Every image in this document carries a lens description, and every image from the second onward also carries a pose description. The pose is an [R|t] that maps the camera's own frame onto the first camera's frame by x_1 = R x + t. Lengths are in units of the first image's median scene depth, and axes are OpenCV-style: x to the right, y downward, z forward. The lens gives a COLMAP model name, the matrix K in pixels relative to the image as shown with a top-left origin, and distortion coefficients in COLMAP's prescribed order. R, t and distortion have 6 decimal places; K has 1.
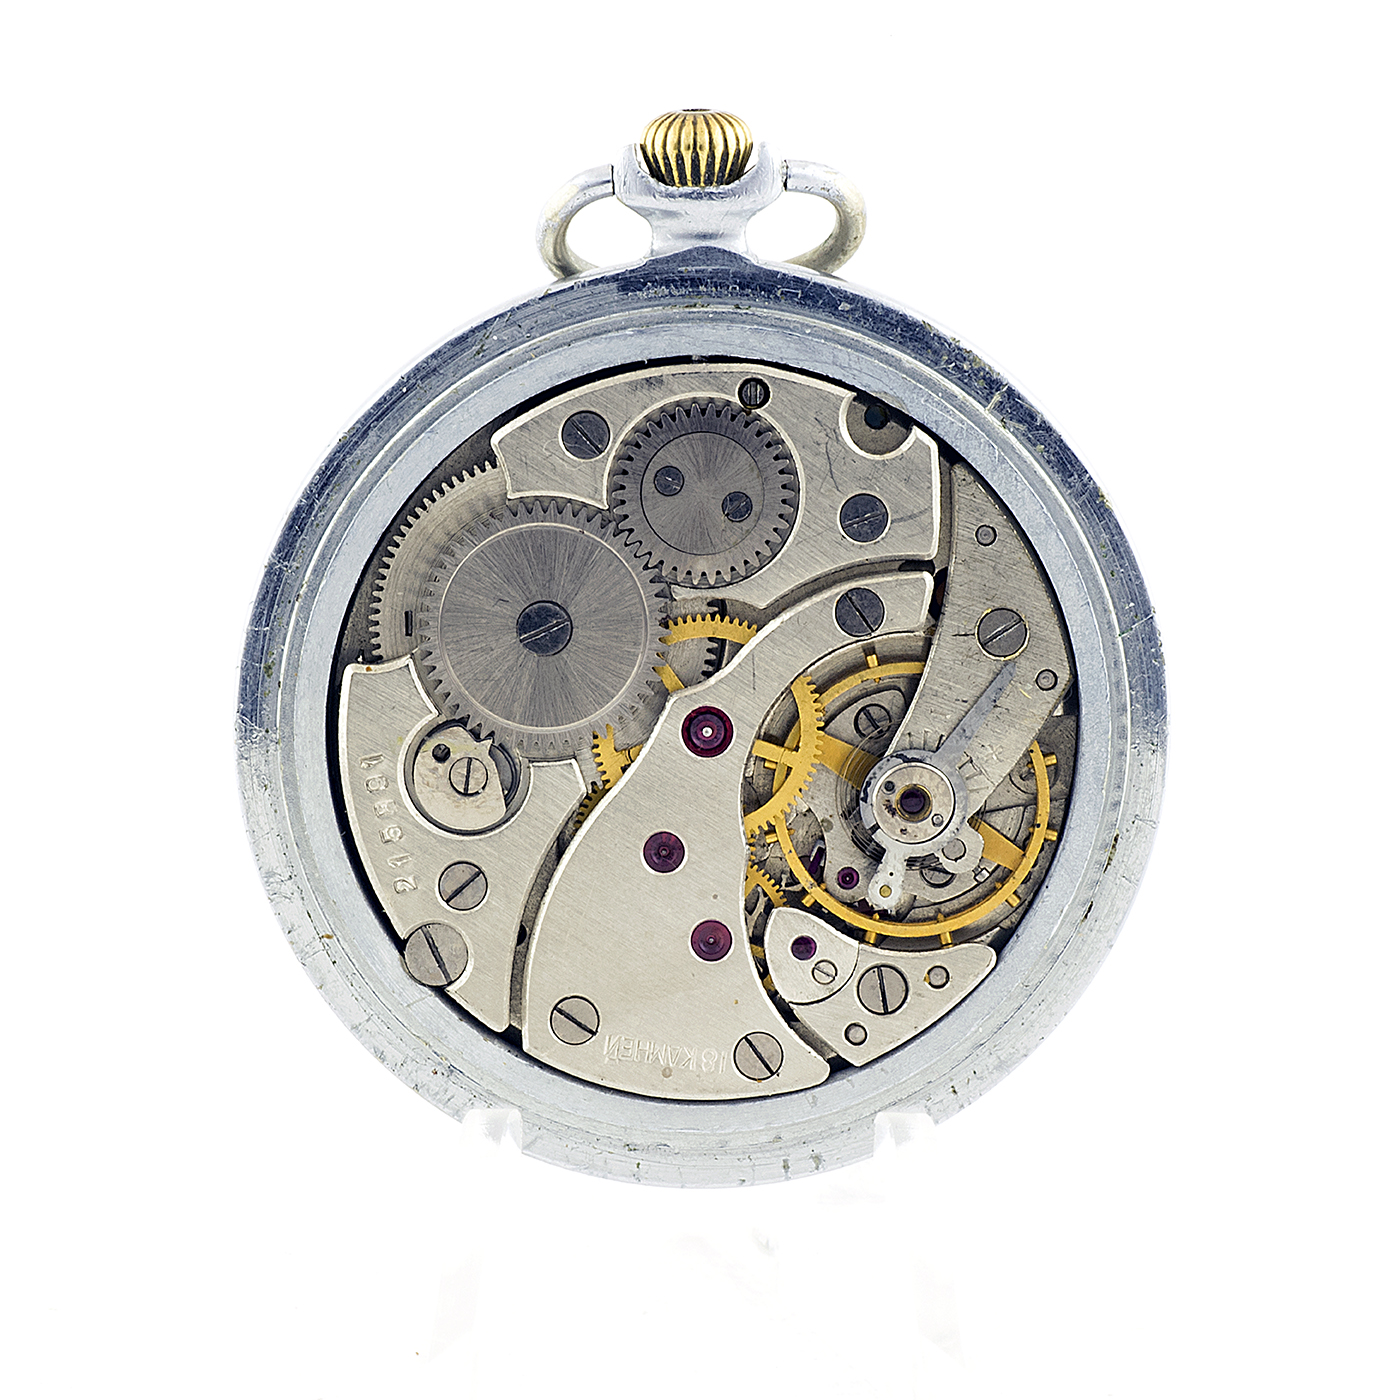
lens RADIAL K [[7209.1, 0, 700.0], [0, 7209.1, 700.0], [0, 0, 1]] dist [0.229198, 3.533935]
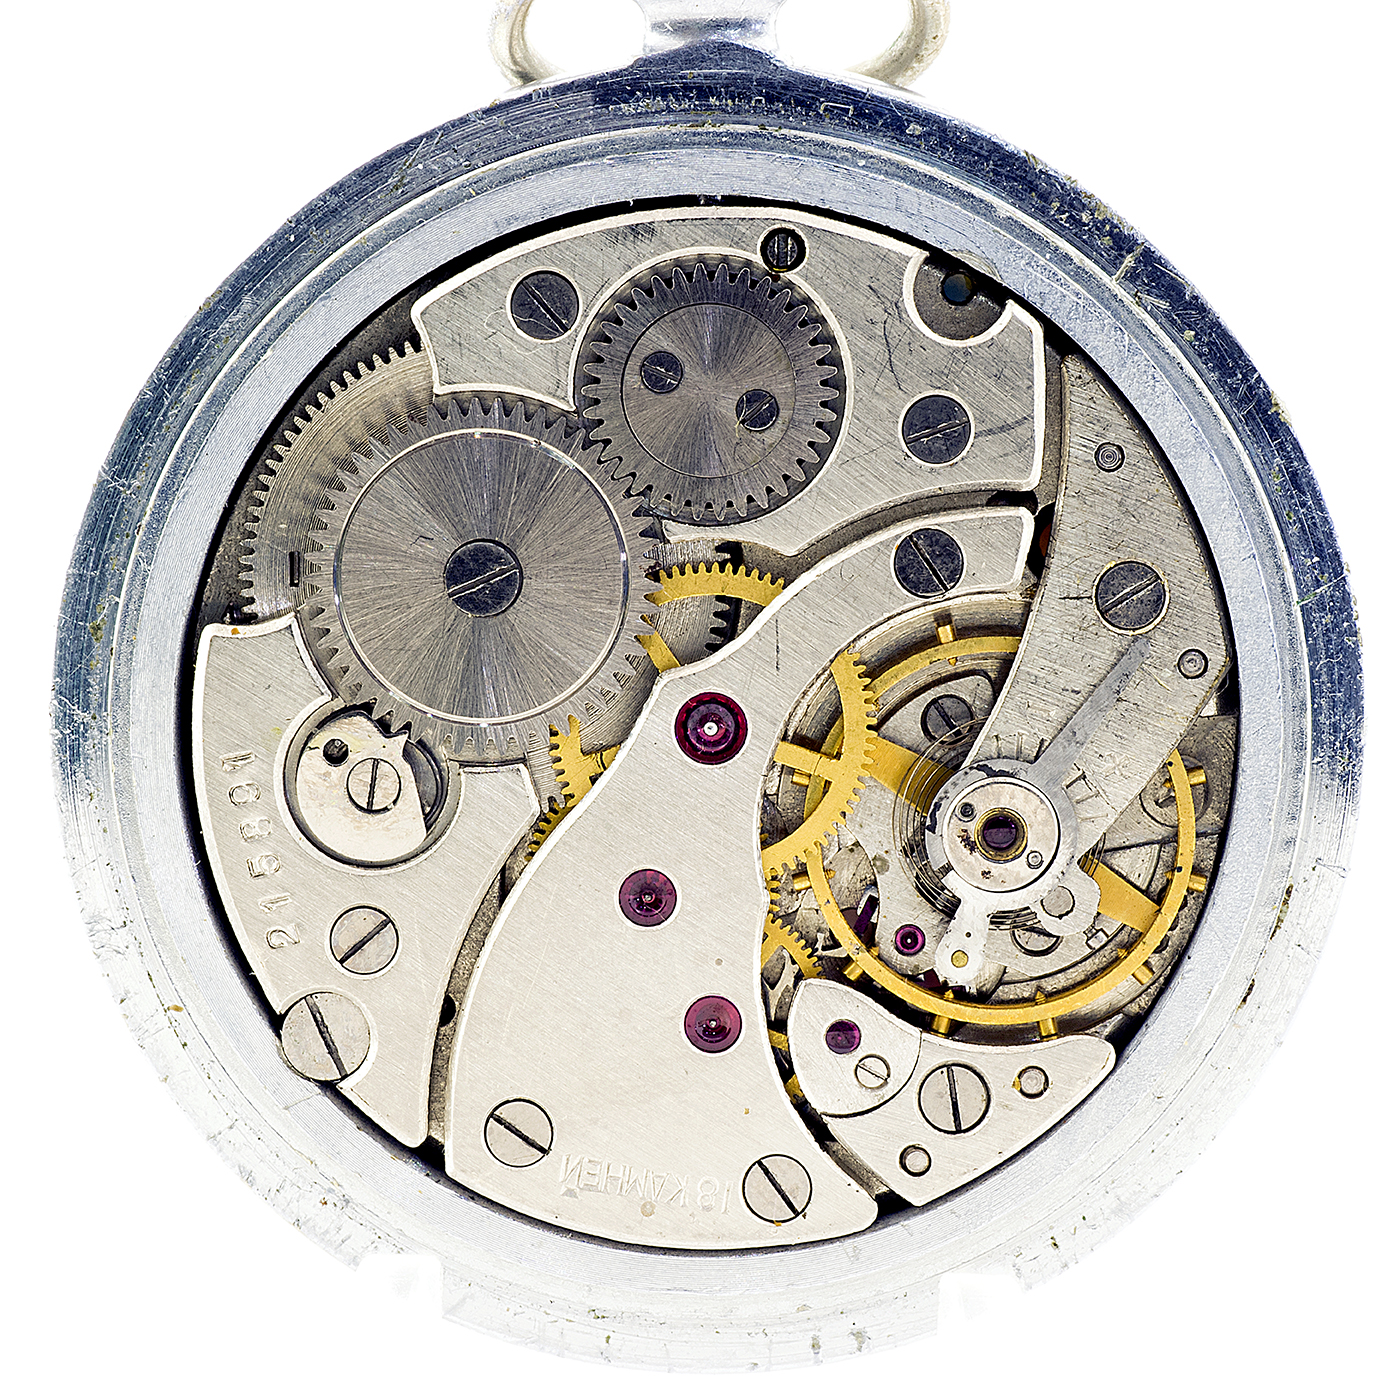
lens RADIAL K [[7209.1, 0, 700.0], [0, 7209.1, 700.0], [0, 0, 1]] dist [0.229198, 3.533935]
pose [[0.998920, 0.017651, -0.042970, 0.030286], [-0.018400, 0.999685, -0.017090, 0.013713], [0.042655, 0.017863, 0.998930, 0.292324]]
